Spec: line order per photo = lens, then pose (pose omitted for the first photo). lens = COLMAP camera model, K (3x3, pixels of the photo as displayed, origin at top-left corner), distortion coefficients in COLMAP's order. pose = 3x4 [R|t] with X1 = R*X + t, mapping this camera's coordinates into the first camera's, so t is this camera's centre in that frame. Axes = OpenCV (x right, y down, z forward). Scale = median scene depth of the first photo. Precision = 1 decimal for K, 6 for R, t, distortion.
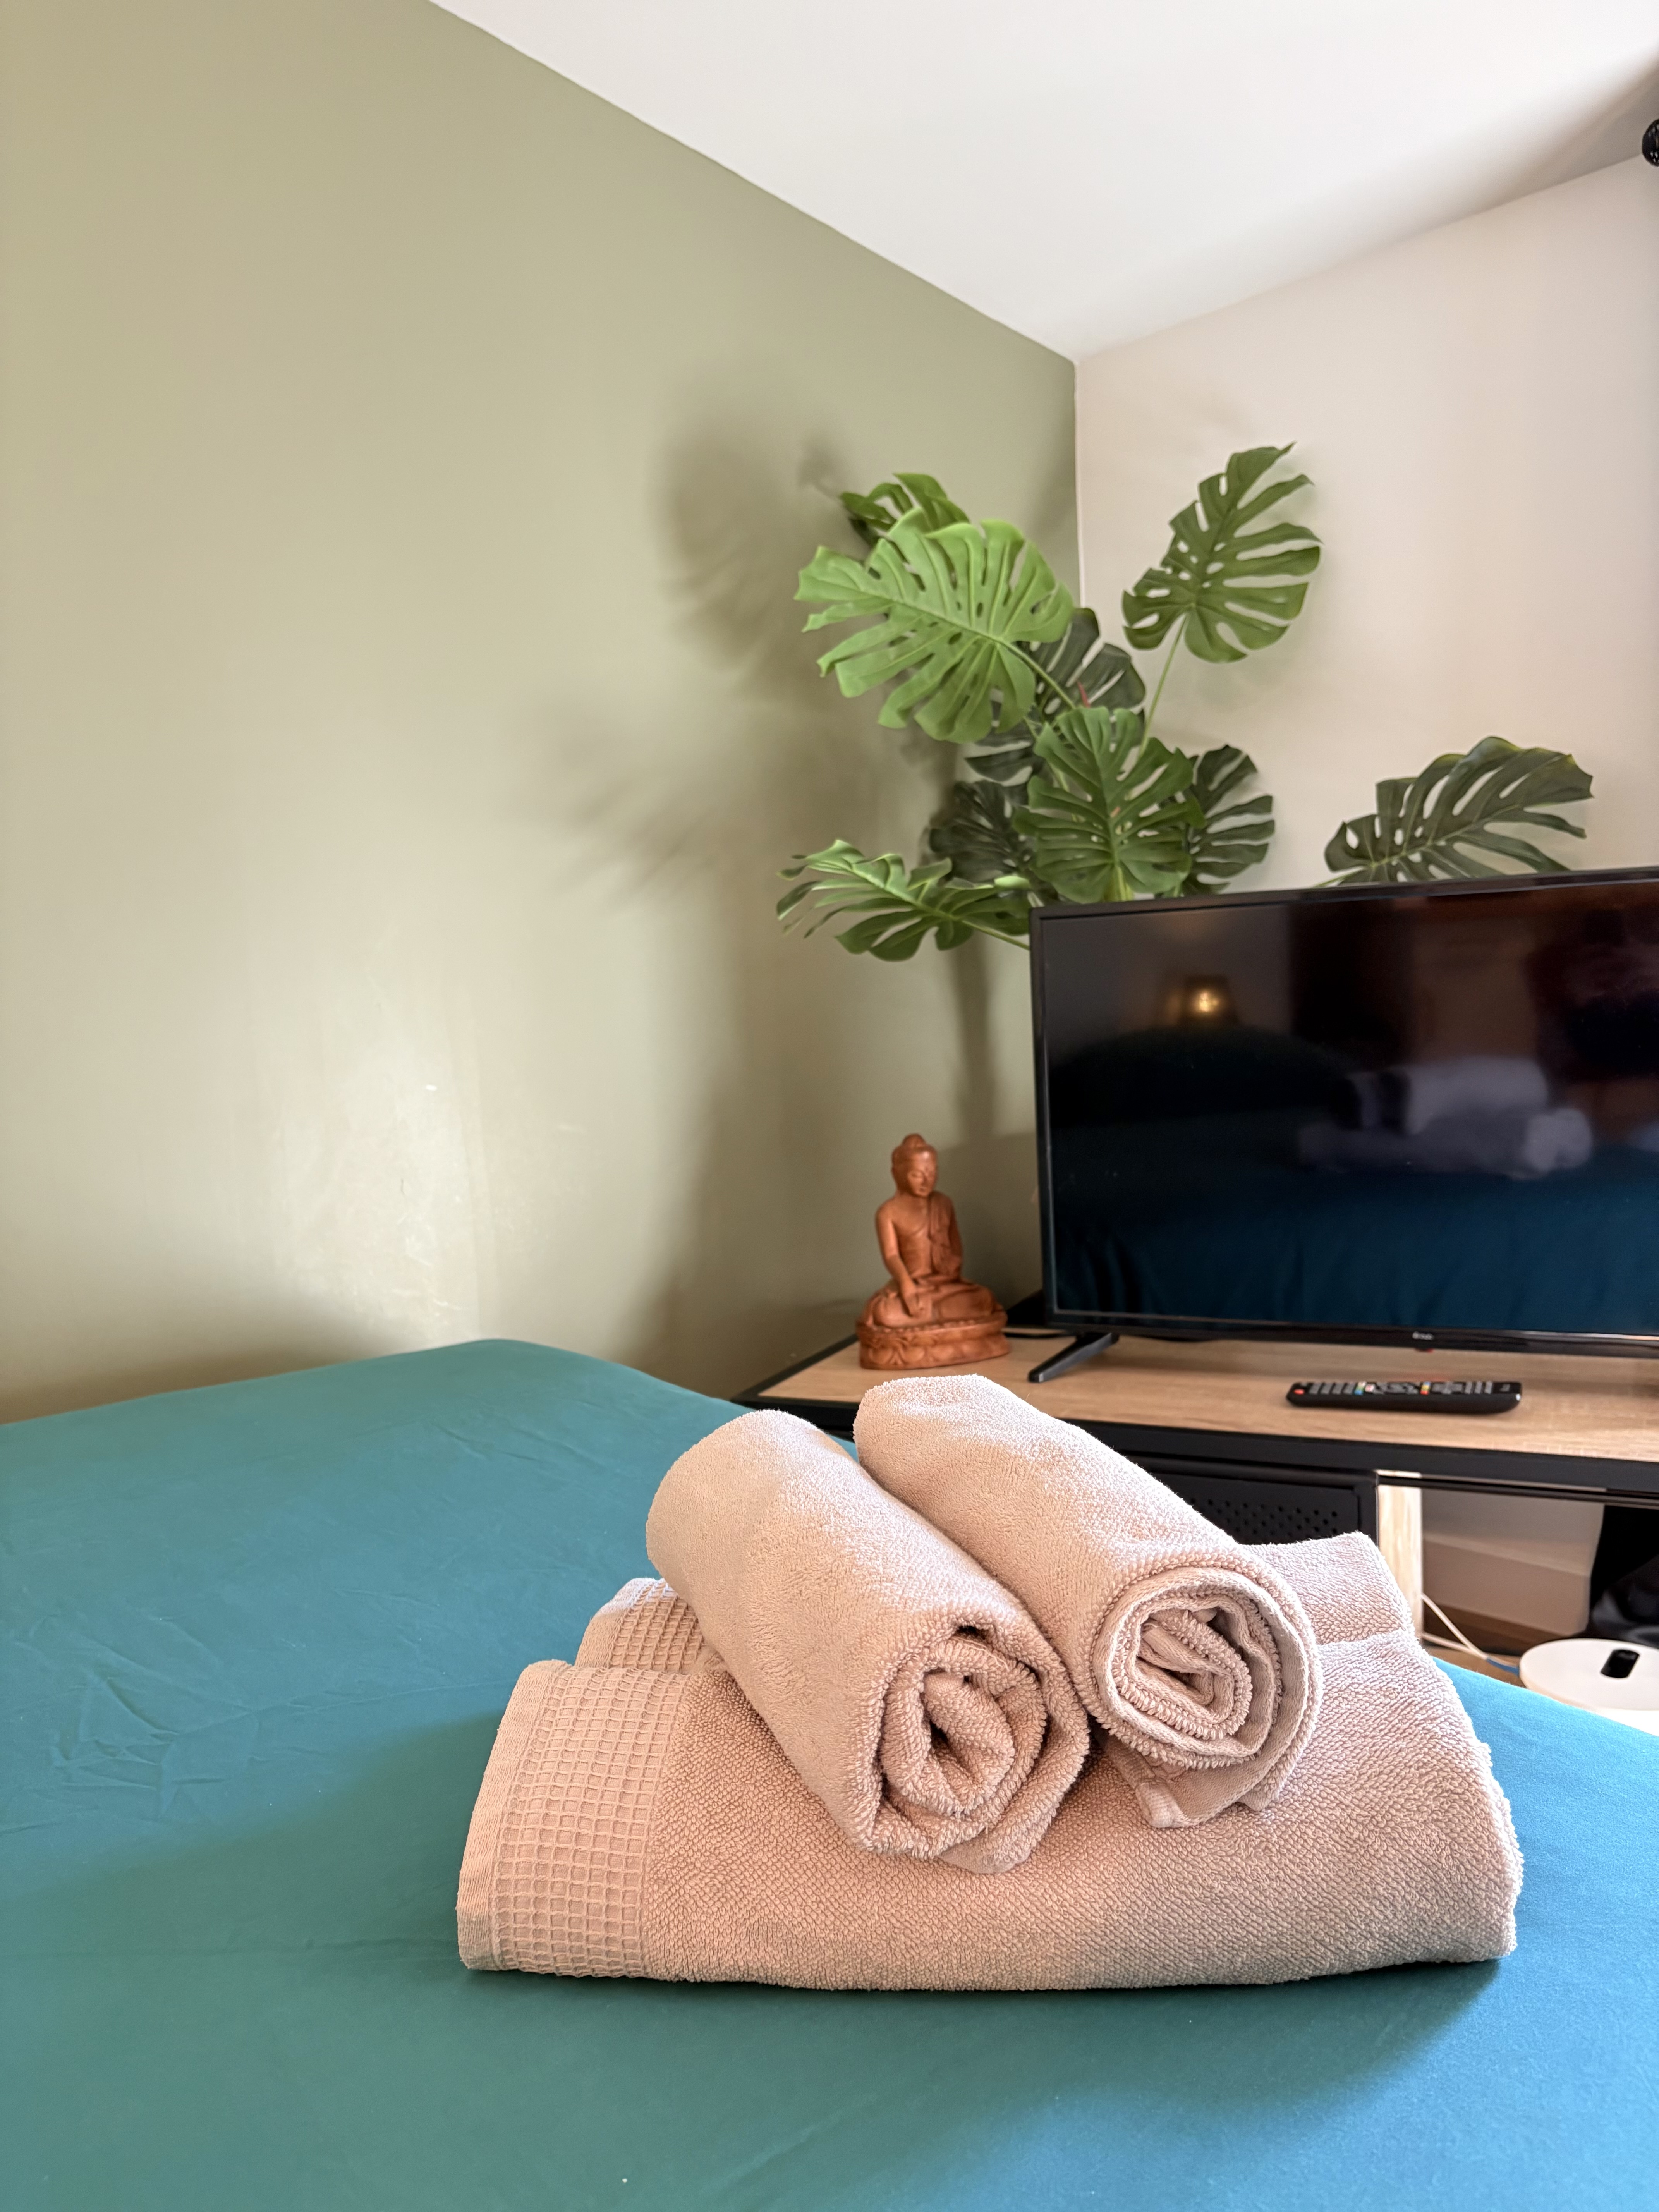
lens RADIAL K [[1692.2, 0, 824.9], [0, 1692.2, 1147.6], [0, 0, 1]] dist [-0.003396, -0.006366]
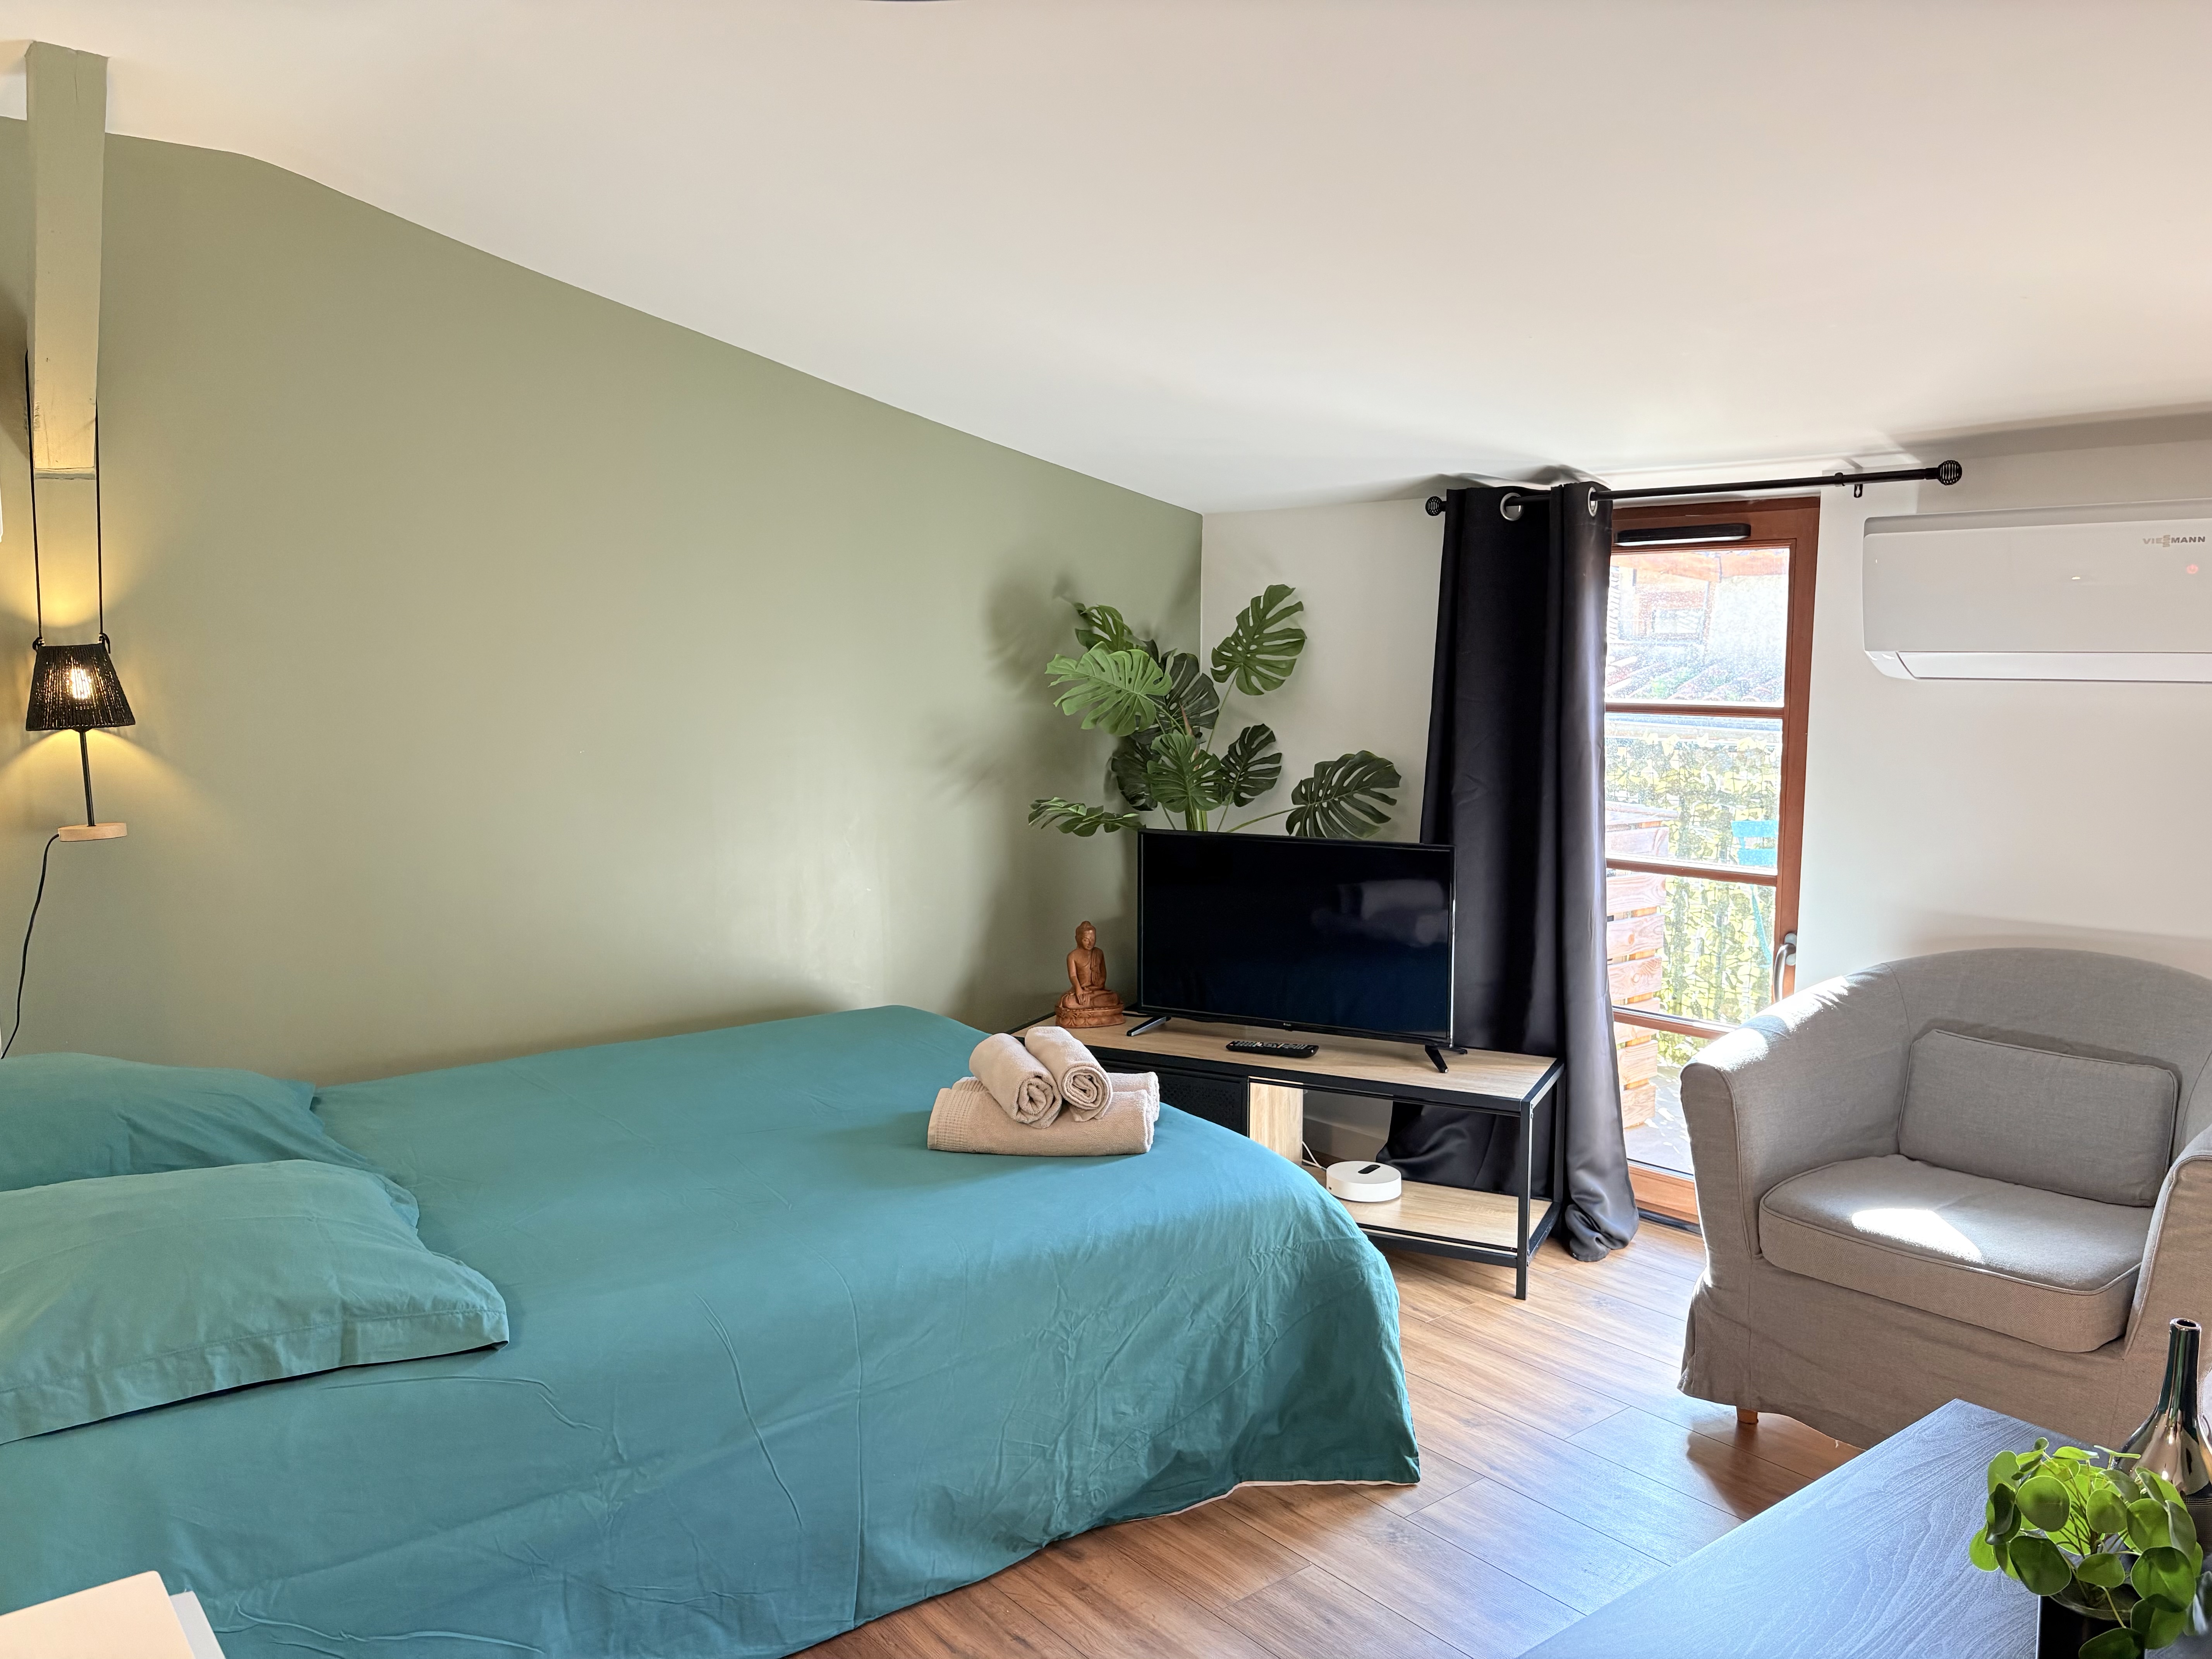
lens RADIAL K [[1653.0, 0, 1076.7], [0, 1653.0, 832.9], [0, 0, 1]] dist [0.086929, -0.163120]
pose [[0.998532, 0.049623, -0.021718, 0.078577], [-0.049411, 0.998727, 0.010176, -0.139758], [0.022196, -0.009088, 0.999712, -1.116004]]
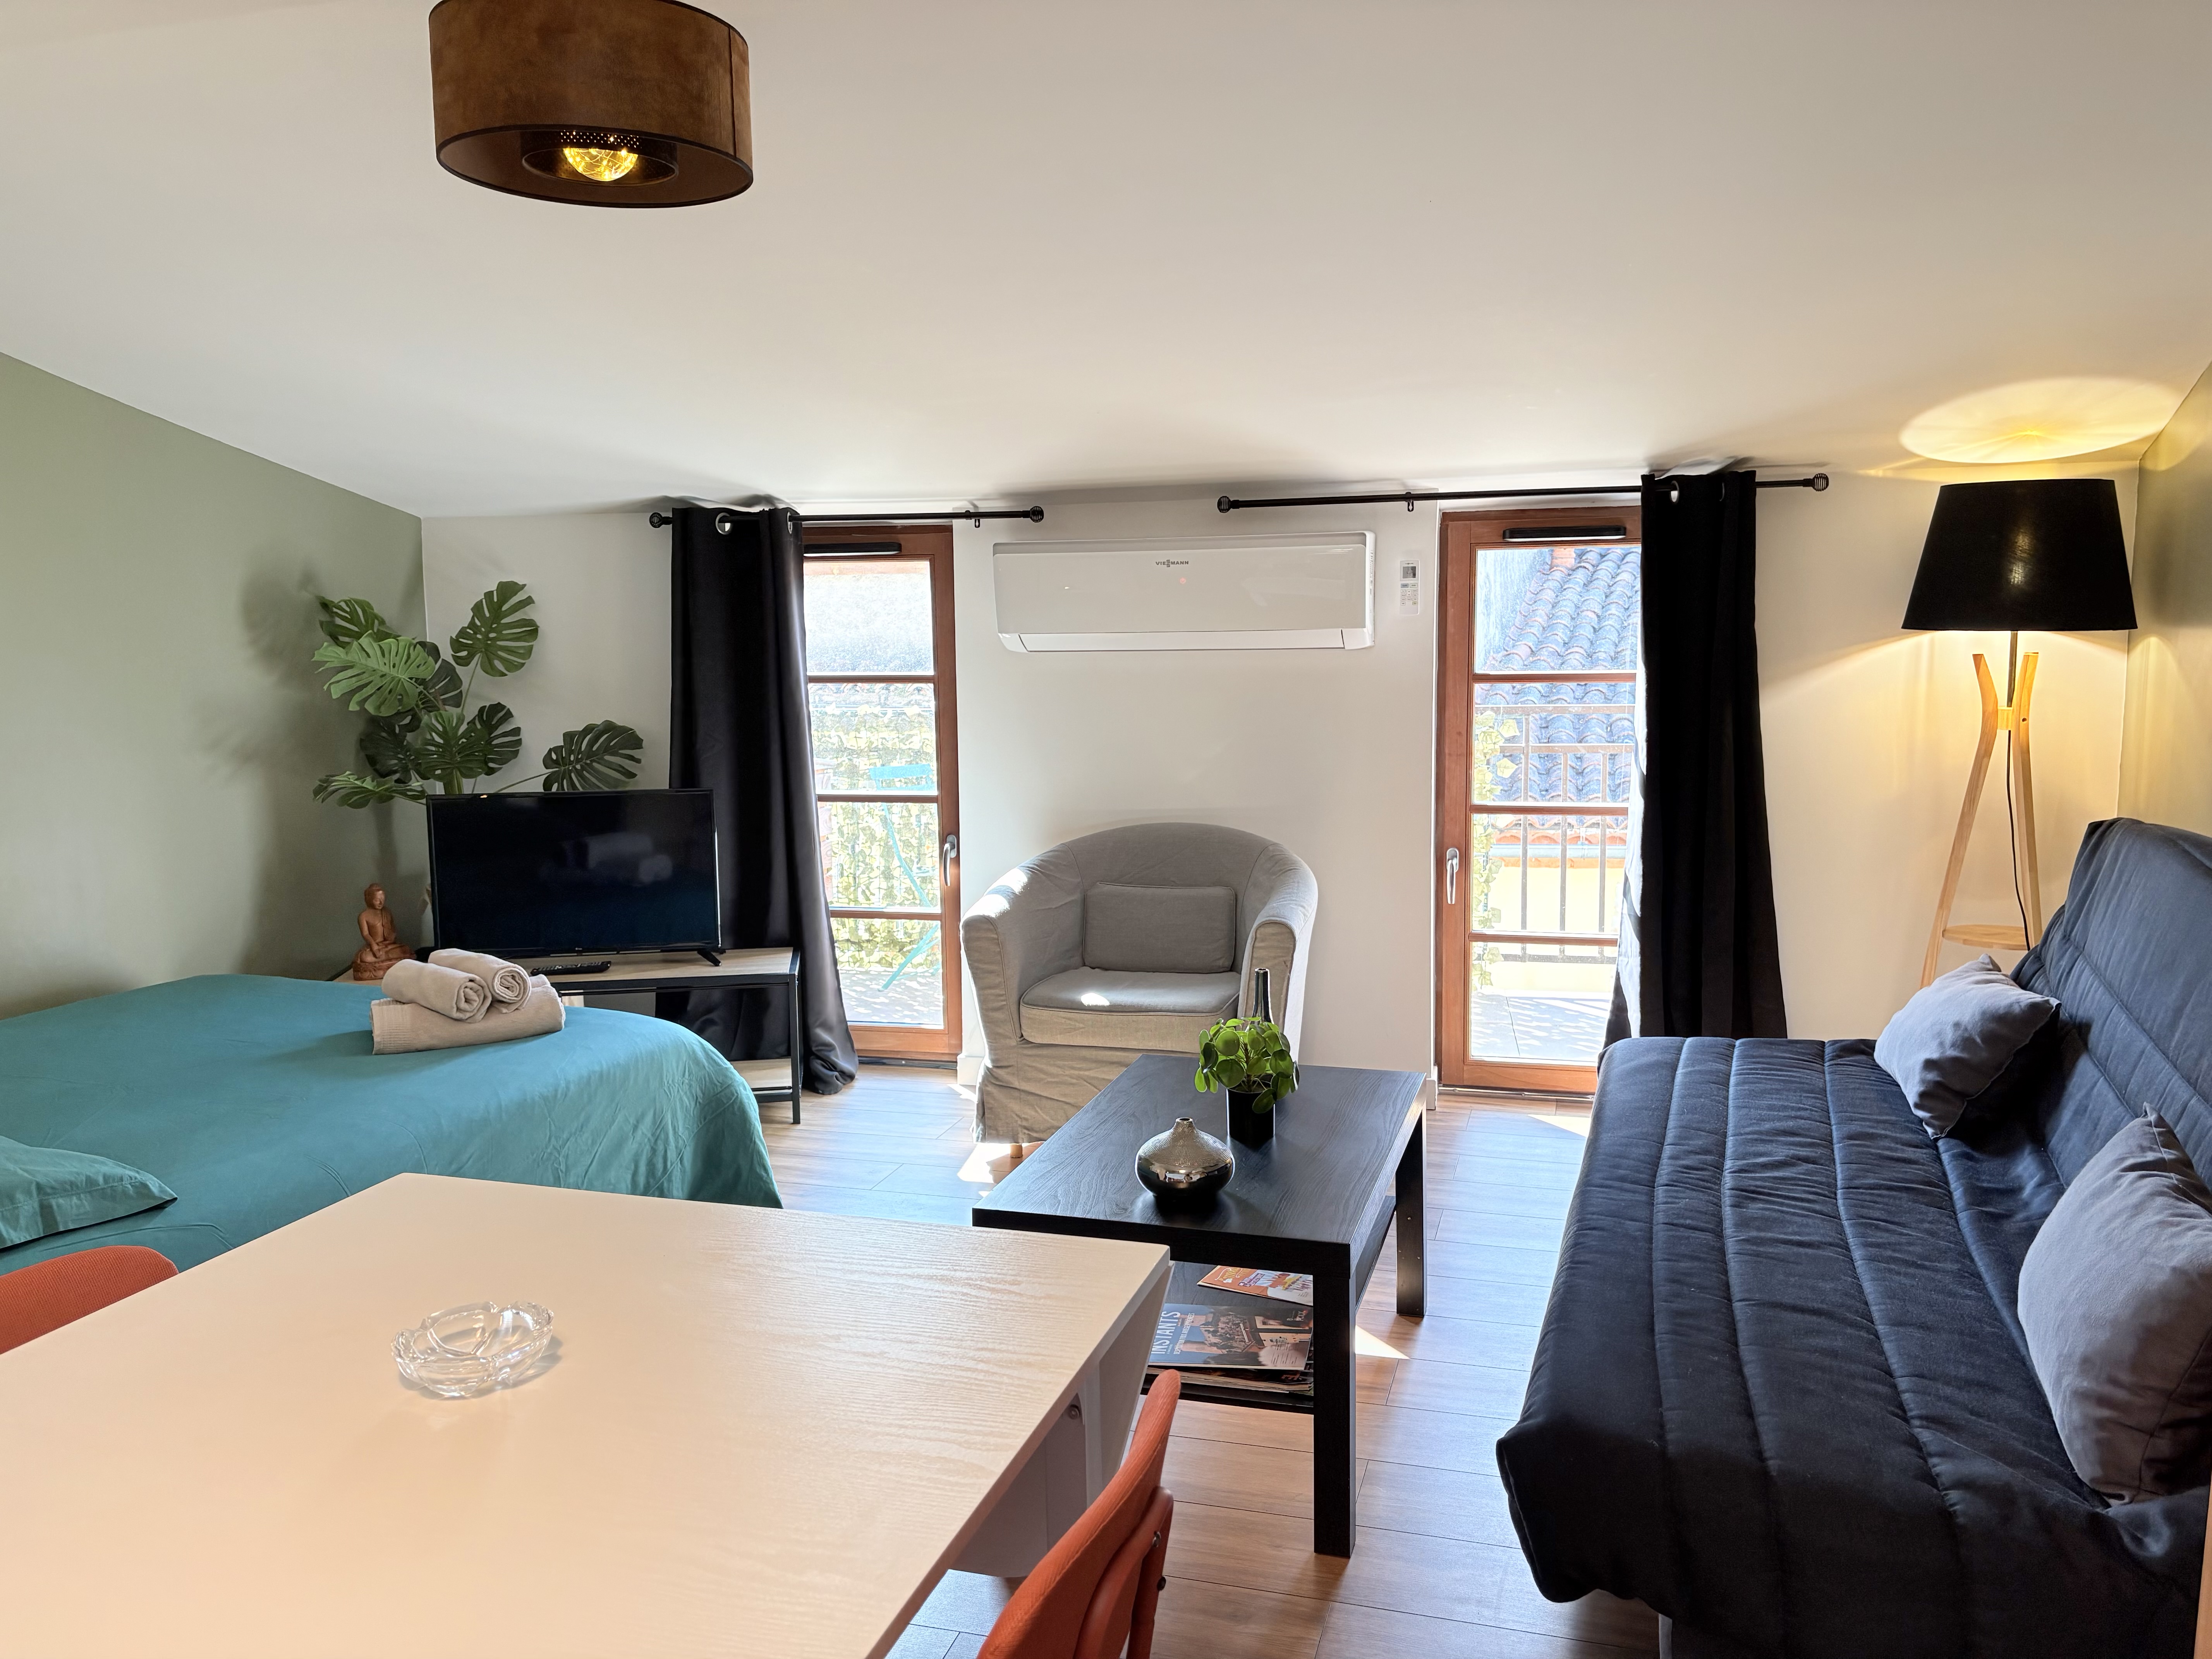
lens RADIAL K [[1692.2, 0, 1106.0], [0, 1692.2, 829.5], [0, 0, 1]] dist [-0.003396, -0.006366]
pose [[0.833779, -0.024489, 0.551556, -0.396519], [0.027449, 0.999619, 0.002890, -0.061957], [-0.551416, 0.012730, 0.834133, -1.564946]]
